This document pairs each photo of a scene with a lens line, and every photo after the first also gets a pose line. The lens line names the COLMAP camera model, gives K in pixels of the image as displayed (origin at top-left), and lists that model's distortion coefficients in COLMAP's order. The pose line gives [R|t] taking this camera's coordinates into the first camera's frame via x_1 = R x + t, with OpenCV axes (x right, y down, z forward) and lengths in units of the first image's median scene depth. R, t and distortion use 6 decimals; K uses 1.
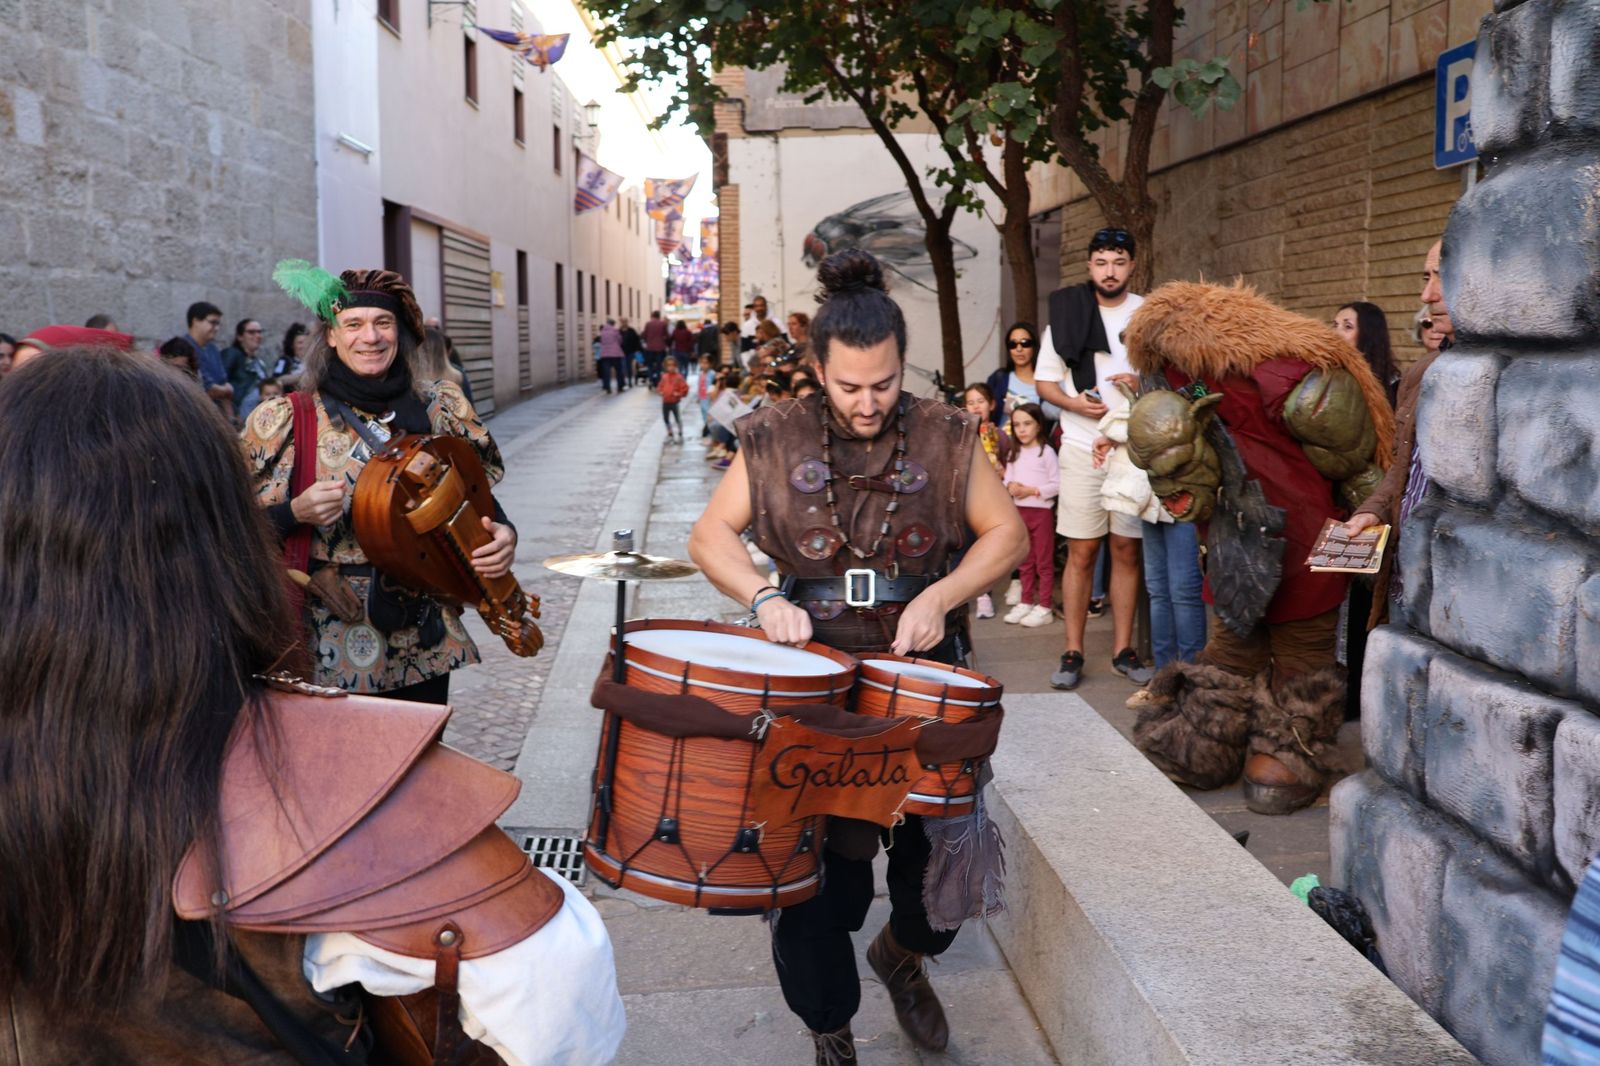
lens RADIAL K [[1455.9, 0, 800.0], [0, 1455.9, 533.0], [0, 0, 1]] dist [-0.116928, 0.162405]
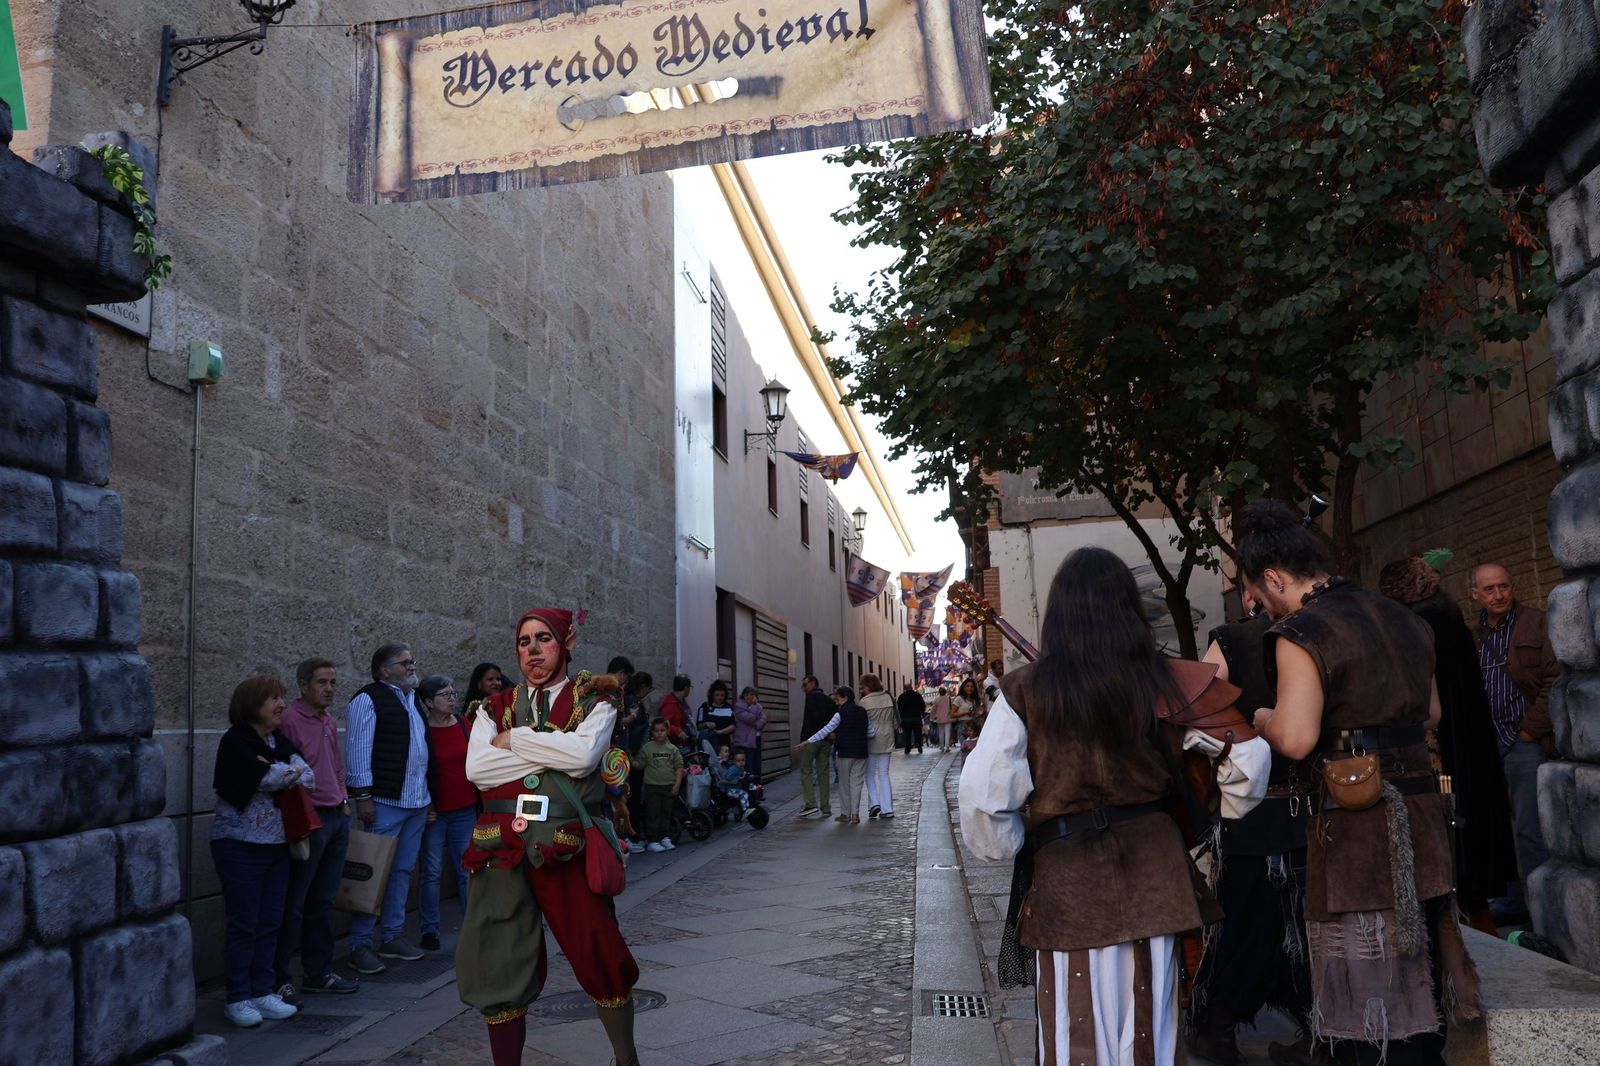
lens RADIAL K [[1339.5, 0, 800.0], [0, 1339.5, 533.0], [0, 0, 1]] dist [-0.152324, 0.114117]
pose [[0.985697, -0.047925, -0.161568, -0.036905], [0.002079, 0.962096, -0.272701, 0.049295], [0.168513, 0.268465, 0.948435, -0.126064]]
